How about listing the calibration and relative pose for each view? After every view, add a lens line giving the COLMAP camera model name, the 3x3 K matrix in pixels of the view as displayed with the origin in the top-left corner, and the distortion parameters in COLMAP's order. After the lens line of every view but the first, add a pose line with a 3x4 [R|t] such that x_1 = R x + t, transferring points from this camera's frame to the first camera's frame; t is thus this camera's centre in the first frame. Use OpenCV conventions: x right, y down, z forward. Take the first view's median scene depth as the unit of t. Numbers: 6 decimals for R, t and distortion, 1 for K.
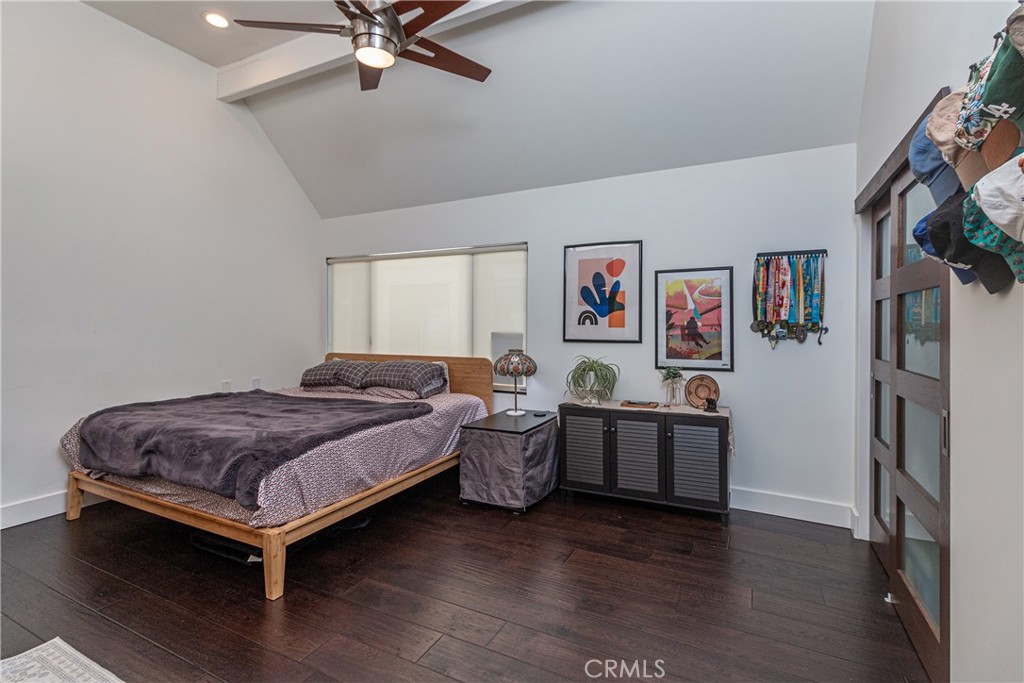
lens RADIAL K [[479.8, 0, 514.3], [0, 479.8, 334.5], [0, 0, 1]] dist [0.001682, -0.000092]
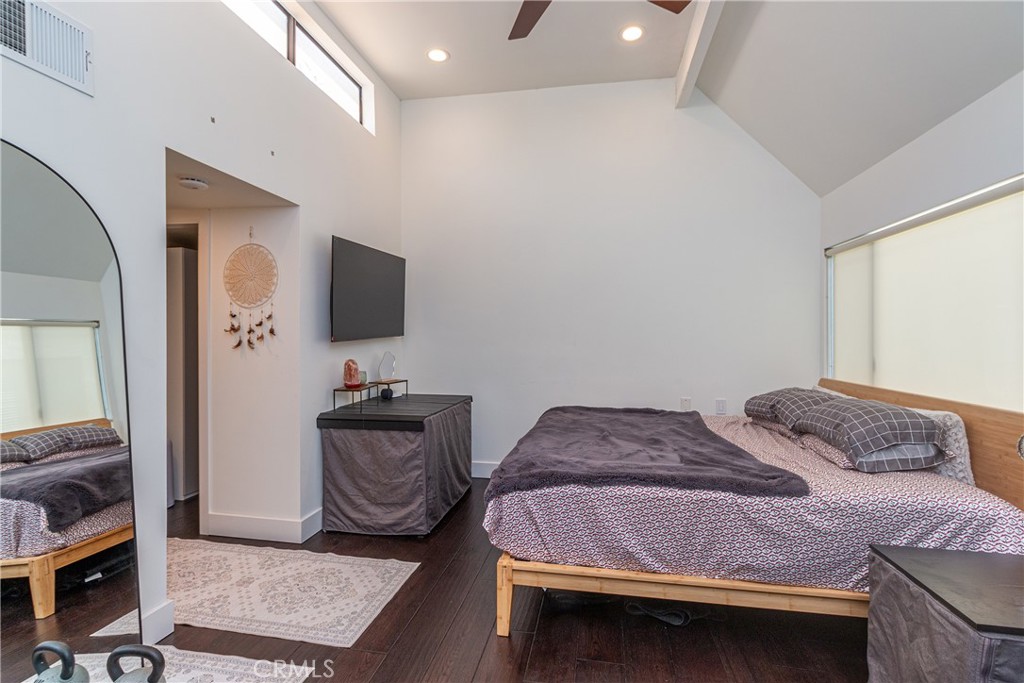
lens RADIAL K [[479.8, 0, 514.4], [0, 479.8, 340.4], [0, 0, 1]] dist [0.001682, -0.000092]
pose [[0.280694, 0.006572, -0.959775, 0.259344], [-0.026199, 0.999656, -0.000817, -0.010094], [0.959440, 0.025374, 0.280769, 0.499478]]
